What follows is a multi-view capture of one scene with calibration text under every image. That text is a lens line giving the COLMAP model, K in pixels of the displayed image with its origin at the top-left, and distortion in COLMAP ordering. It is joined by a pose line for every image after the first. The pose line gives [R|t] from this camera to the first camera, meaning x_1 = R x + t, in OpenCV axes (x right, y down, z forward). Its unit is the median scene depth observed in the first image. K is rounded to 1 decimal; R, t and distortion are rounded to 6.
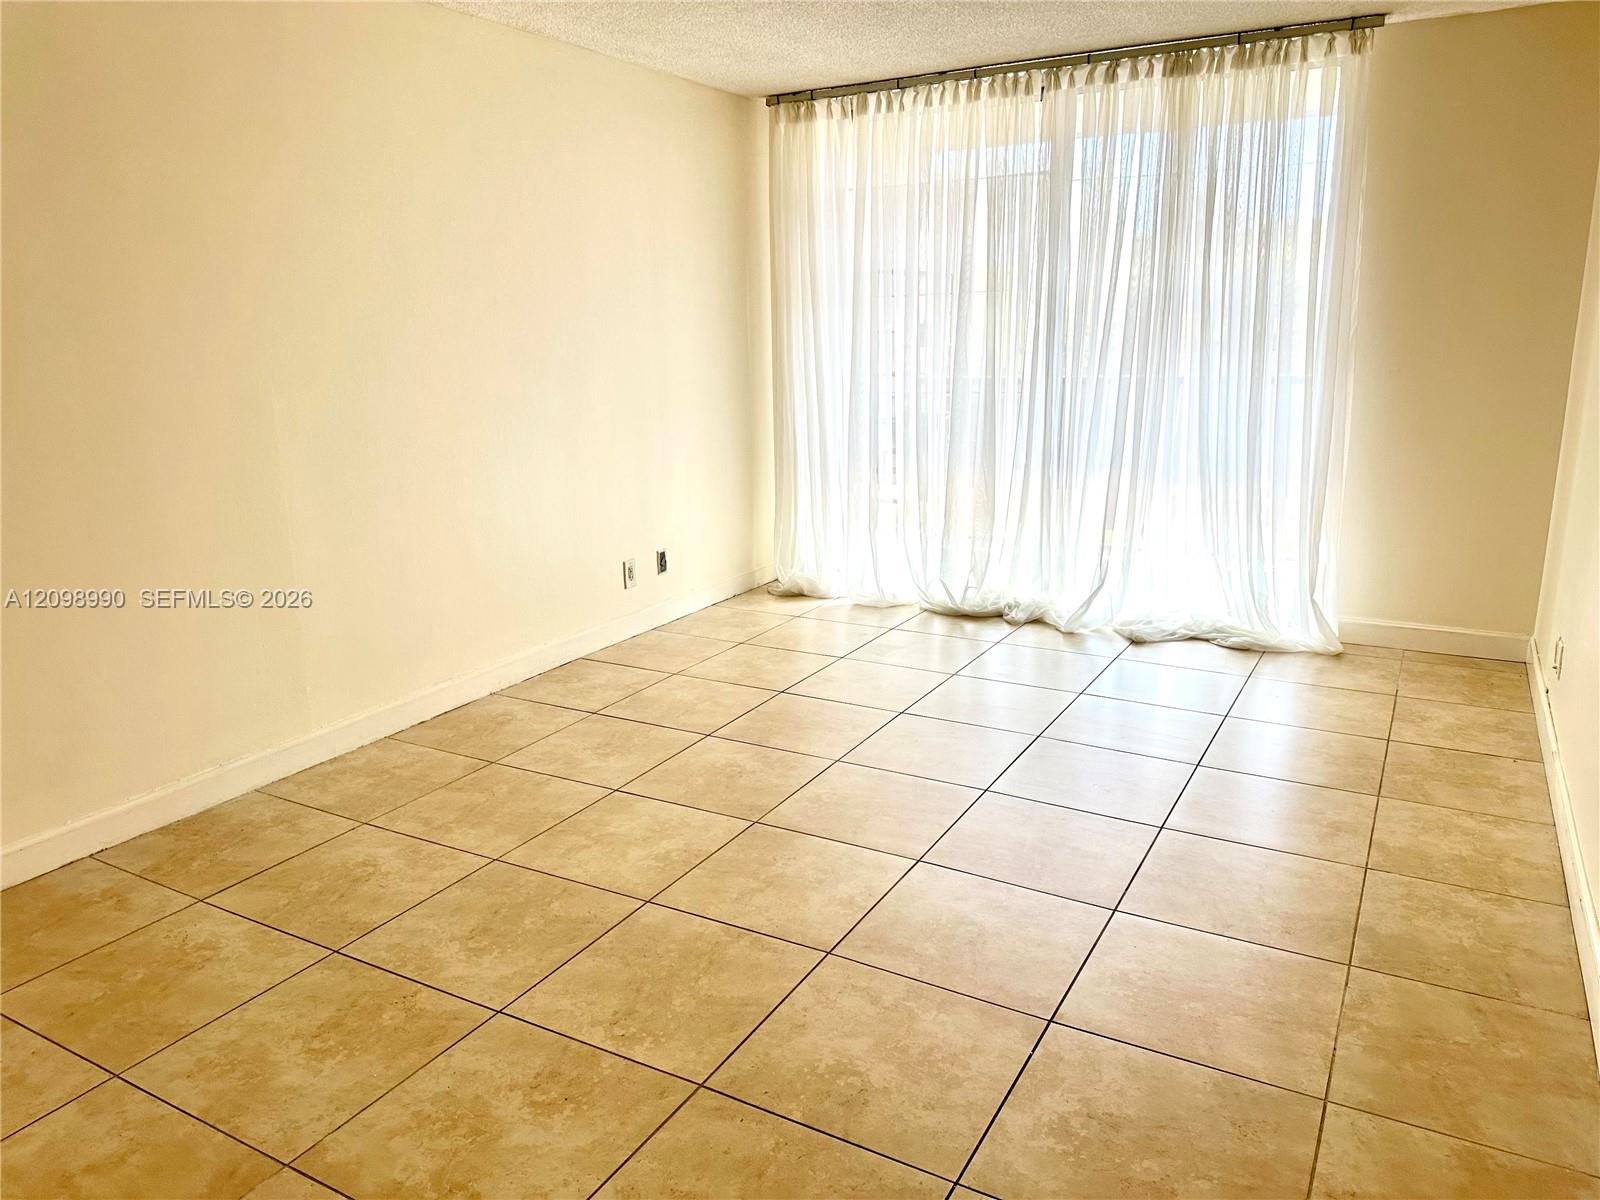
lens RADIAL K [[1111.2, 0, 804.3], [0, 1111.2, 589.9], [0, 0, 1]] dist [0.107246, -0.147717]
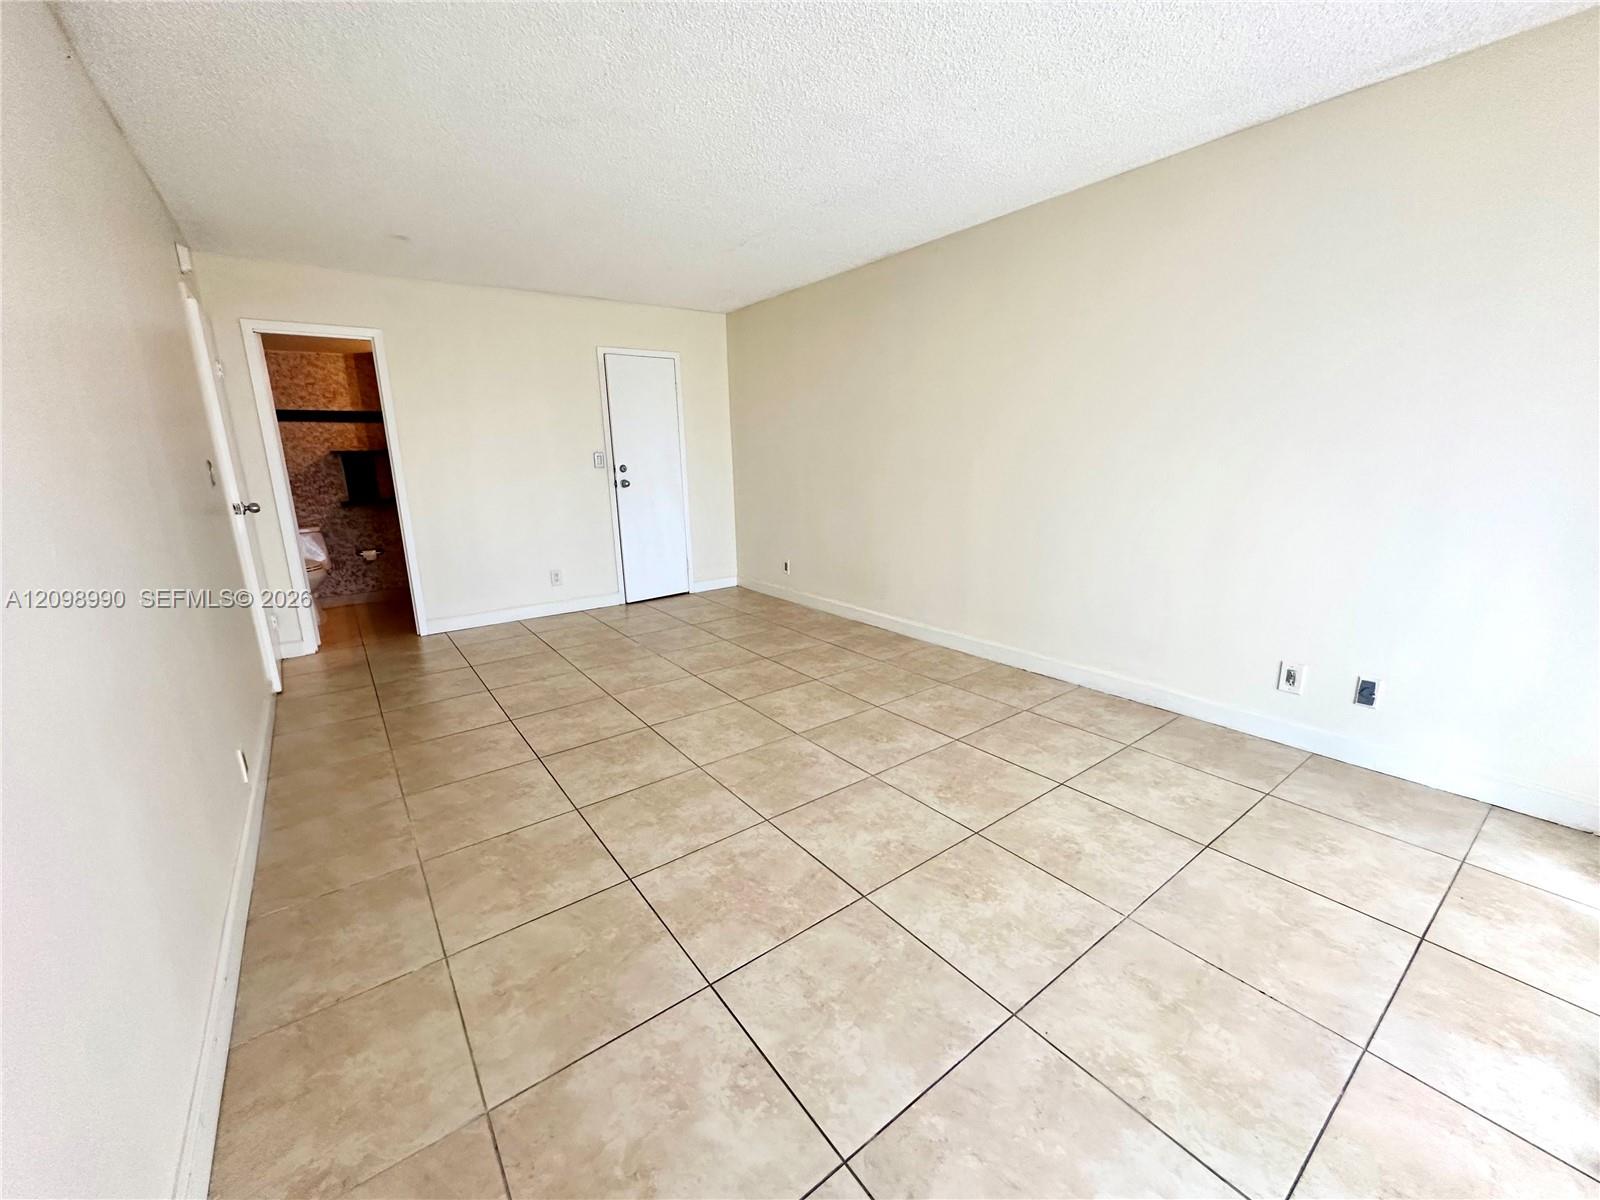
lens RADIAL K [[636.2, 0, 800.0], [0, 636.2, 600.0], [0, 0, 1]] dist [-0.000664, -0.000337]
pose [[-0.402225, 0.241039, -0.883241, 0.805163], [-0.182531, 0.924241, 0.335352, -0.314050], [0.897161, 0.296106, -0.327756, 1.391534]]
